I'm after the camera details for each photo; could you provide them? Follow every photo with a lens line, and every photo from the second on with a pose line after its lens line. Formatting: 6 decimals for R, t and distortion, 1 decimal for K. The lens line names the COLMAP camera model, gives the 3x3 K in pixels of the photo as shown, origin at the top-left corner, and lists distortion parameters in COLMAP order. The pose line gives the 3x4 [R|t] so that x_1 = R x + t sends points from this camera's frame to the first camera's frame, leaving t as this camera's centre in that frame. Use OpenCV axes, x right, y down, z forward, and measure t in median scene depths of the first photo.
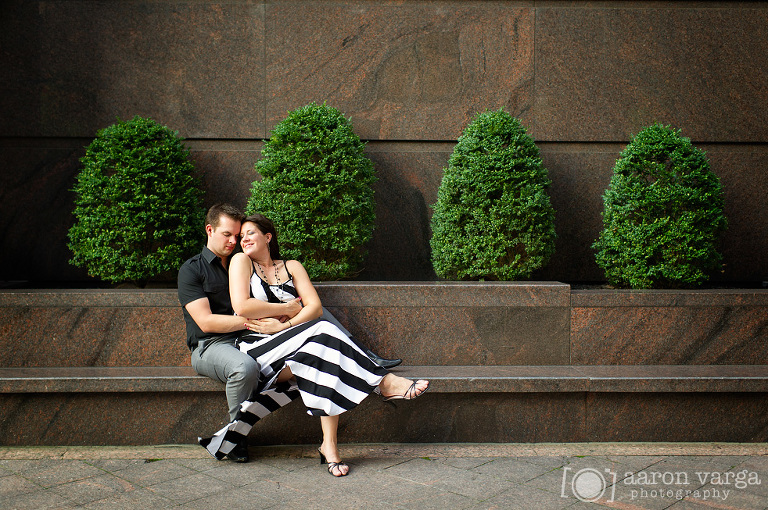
lens RADIAL K [[911.6, 0, 384.0], [0, 911.6, 255.0], [0, 0, 1]] dist [0.005295, -0.003525]
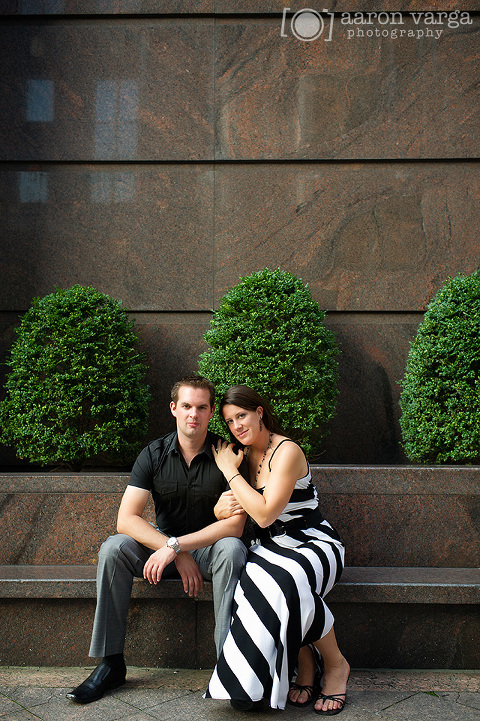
lens RADIAL K [[769.7, 0, 240.0], [0, 769.7, 360.5], [0, 0, 1]] dist [-0.028434, -0.004932]
pose [[0.997877, -0.006036, -0.064849, -0.058543], [-0.001619, 0.993089, -0.117349, 0.015940], [0.065109, 0.117204, 0.990971, 0.258401]]
